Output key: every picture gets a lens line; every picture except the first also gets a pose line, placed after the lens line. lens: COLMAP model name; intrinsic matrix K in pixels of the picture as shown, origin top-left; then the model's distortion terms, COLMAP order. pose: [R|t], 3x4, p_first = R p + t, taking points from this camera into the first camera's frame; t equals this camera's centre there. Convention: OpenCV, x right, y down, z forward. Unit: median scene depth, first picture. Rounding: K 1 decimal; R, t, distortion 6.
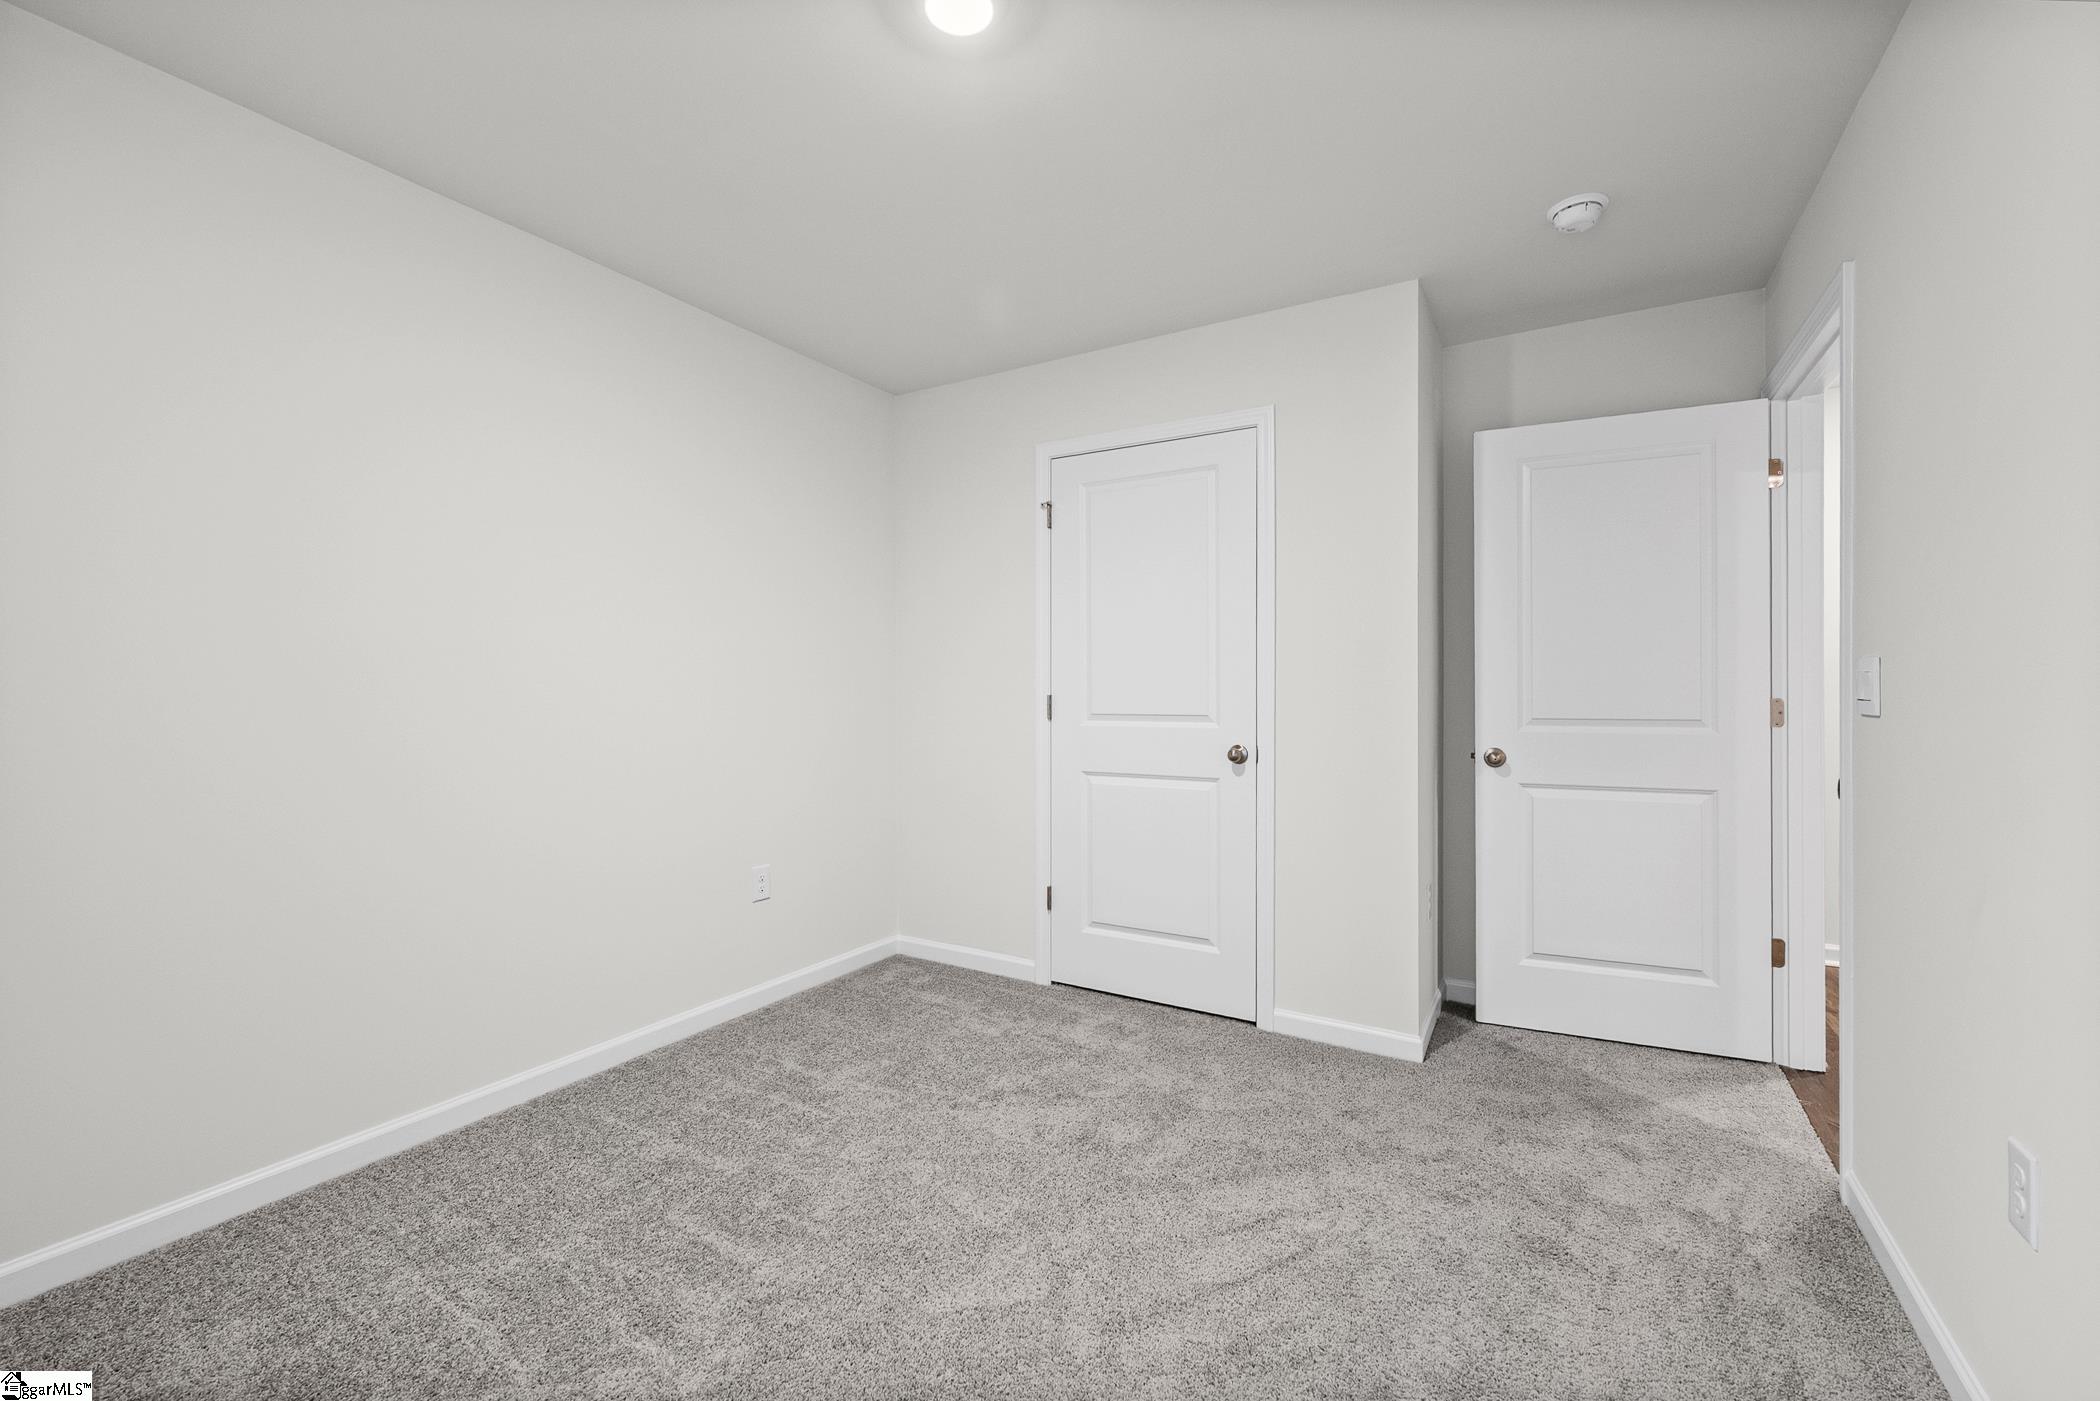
lens RADIAL K [[850.4, 0, 1040.5], [0, 850.4, 699.7], [0, 0, 1]] dist [-0.000814, -0.000101]
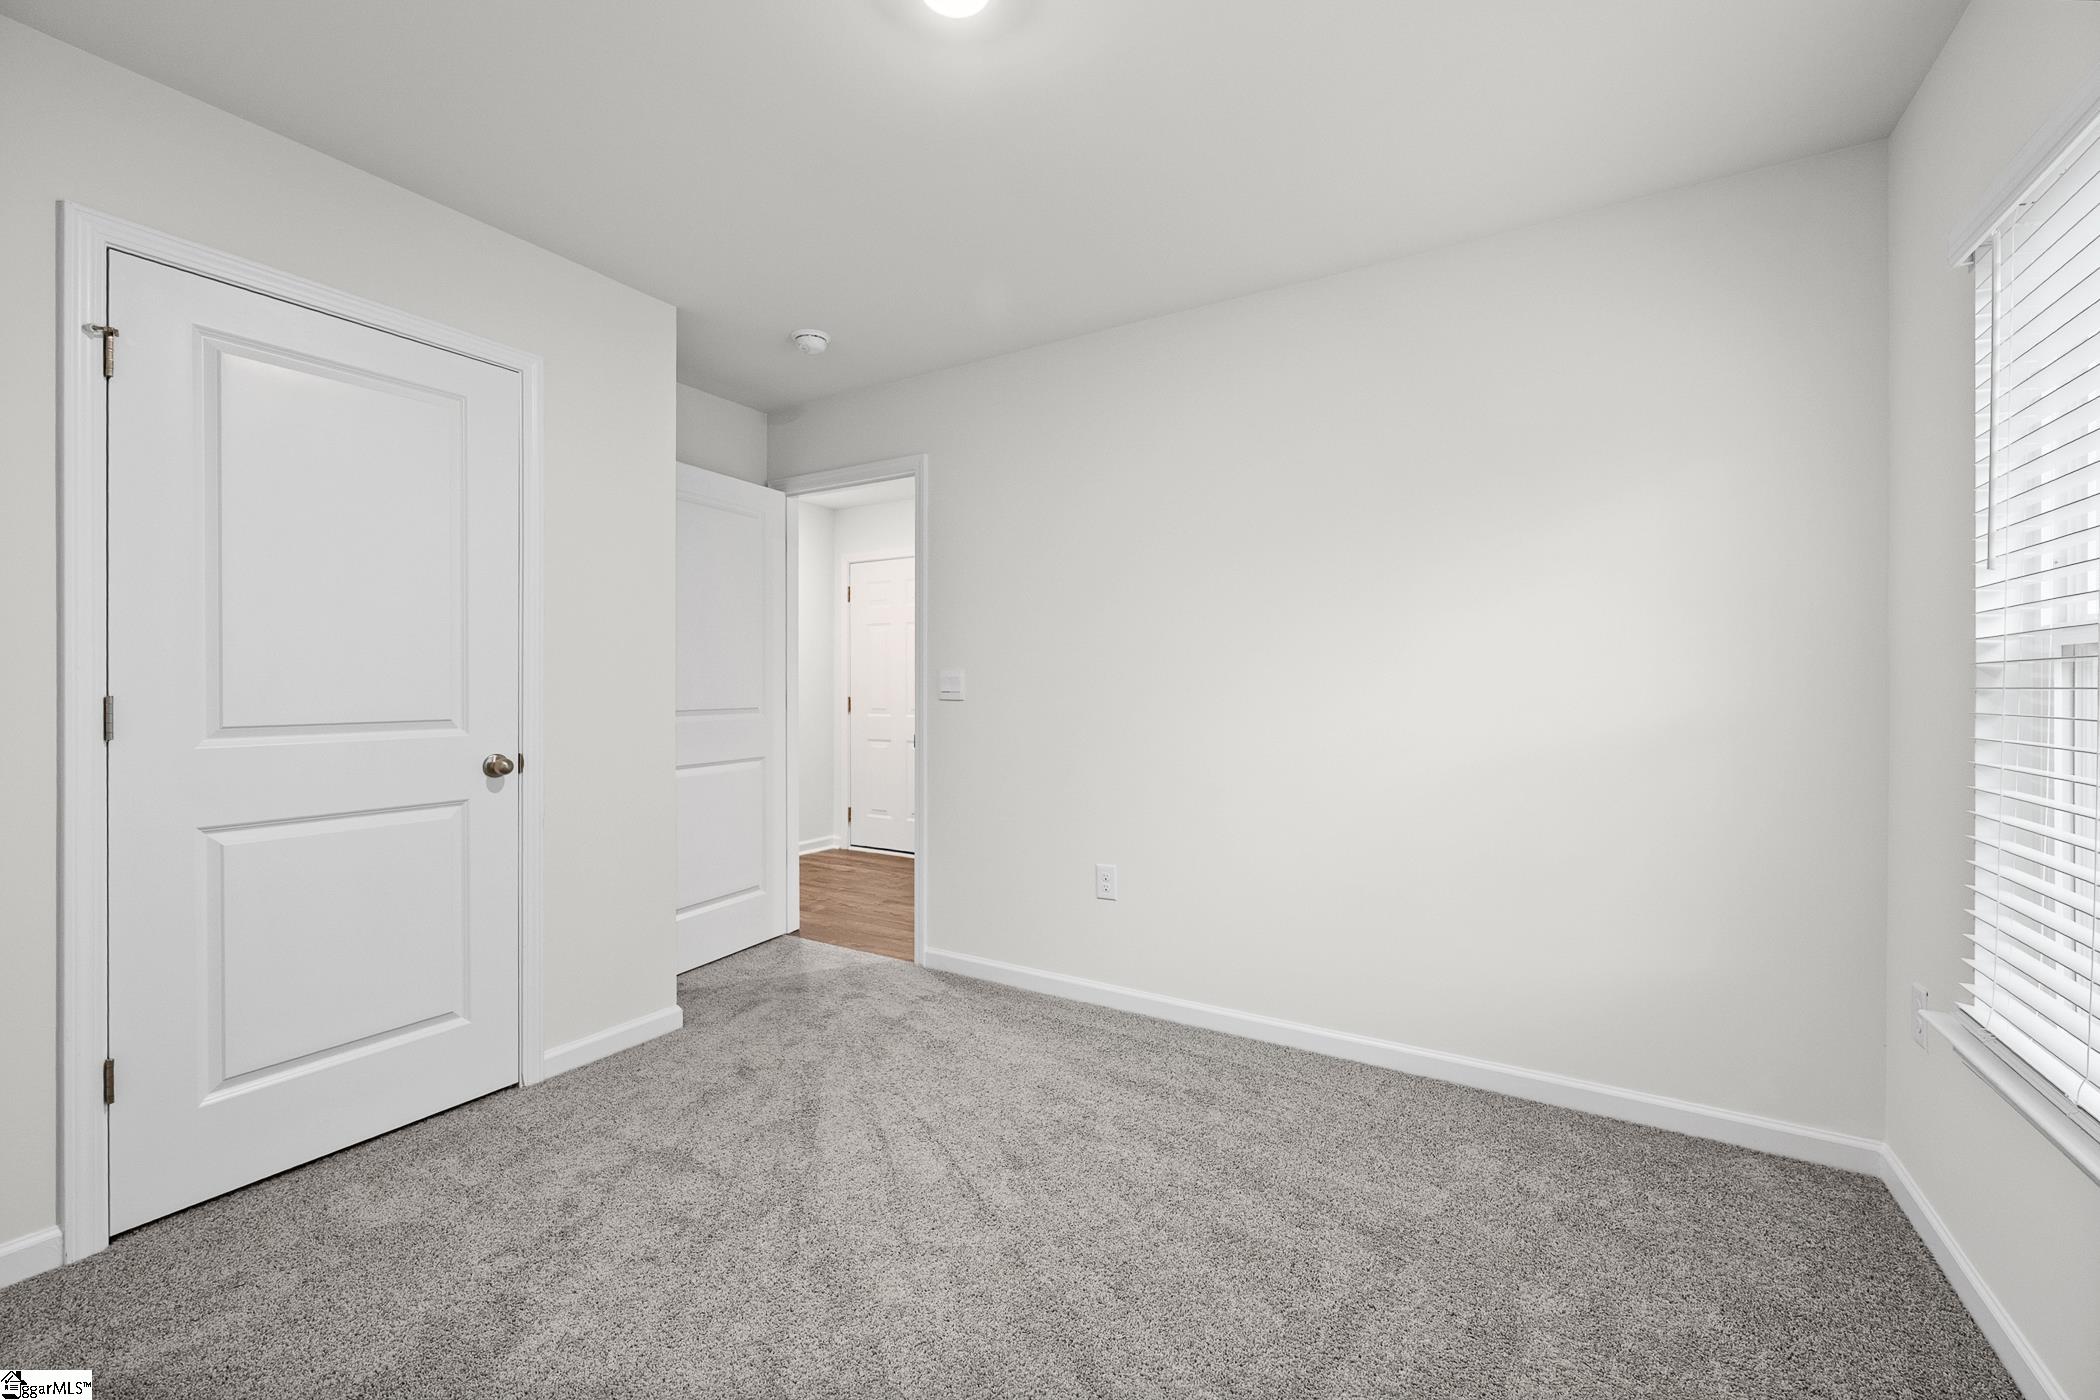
lens RADIAL K [[837.2, 0, 1050.0], [0, 837.2, 700.0], [0, 0, 1]] dist [-0.000017, -0.000005]
pose [[0.010899, -0.017046, 0.999795, -0.606181], [0.008266, 0.999822, 0.016956, -0.008537], [-0.999906, 0.008080, 0.011038, 0.500825]]
